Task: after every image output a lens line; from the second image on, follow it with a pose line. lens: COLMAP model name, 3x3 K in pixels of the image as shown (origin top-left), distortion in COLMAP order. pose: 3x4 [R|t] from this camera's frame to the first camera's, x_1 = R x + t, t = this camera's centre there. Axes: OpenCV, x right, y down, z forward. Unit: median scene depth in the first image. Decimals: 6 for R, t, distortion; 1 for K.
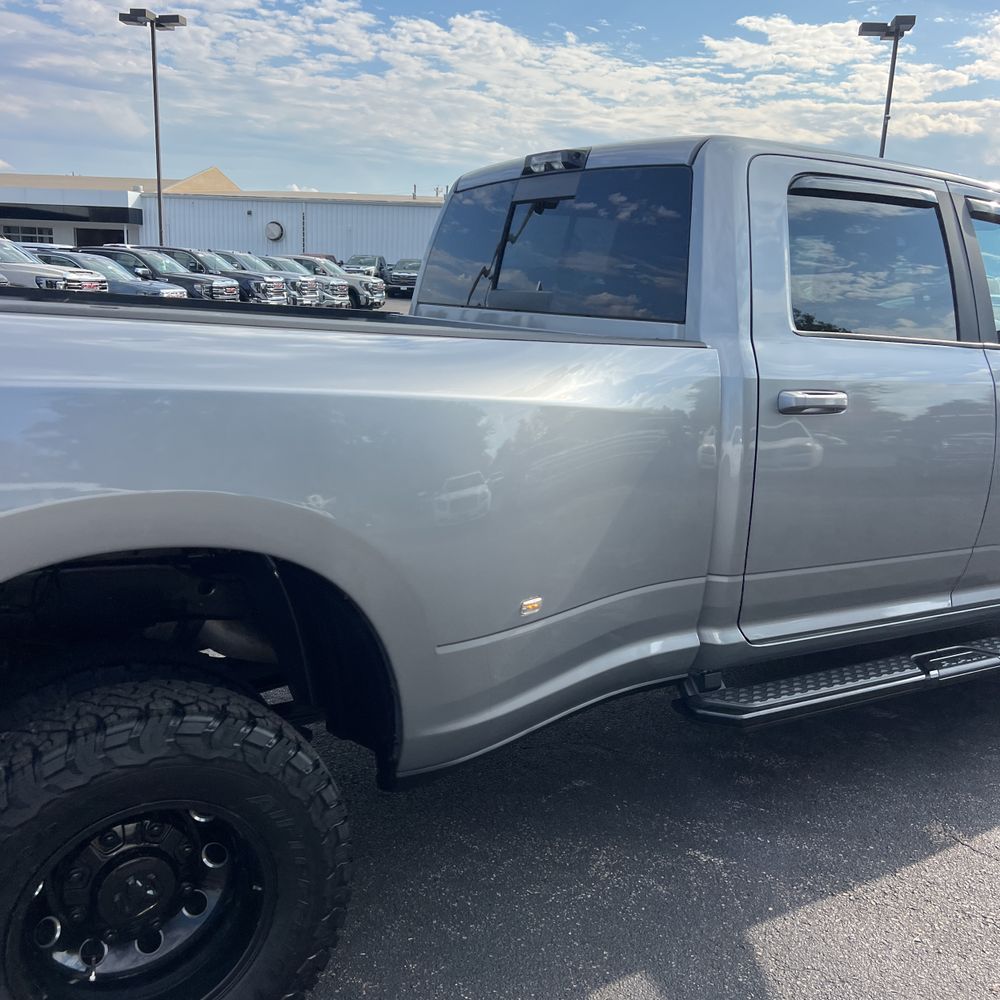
lens RADIAL K [[1014.2, 0, 500.0], [0, 1014.2, 500.0], [0, 0, 1]] dist [0.026136, -0.006384]
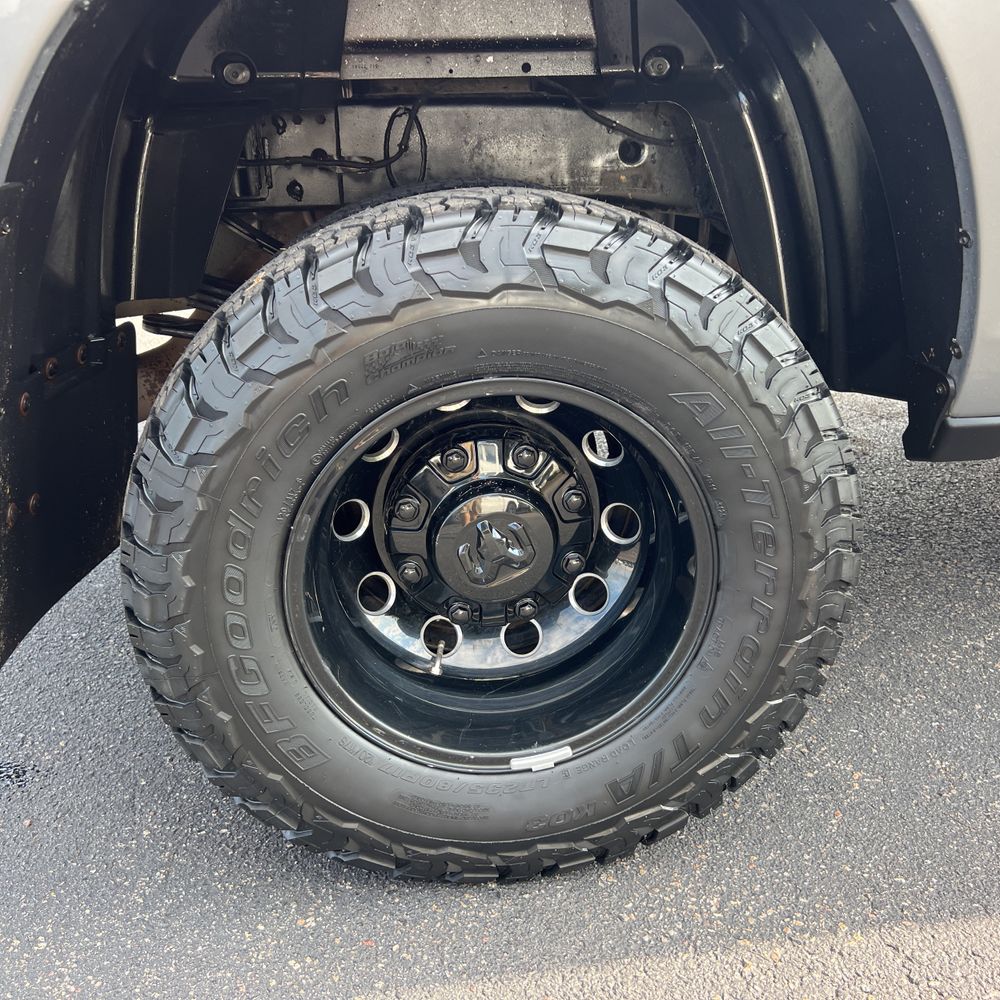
lens RADIAL K [[971.9, 0, 500.0], [0, 971.9, 500.0], [0, 0, 1]] dist [0.007996, 0.004604]
pose [[0.896734, 0.077324, -0.435763, -0.096117], [-0.011538, 0.988369, 0.151638, 0.261937], [0.442420, -0.130951, 0.887196, 0.474708]]
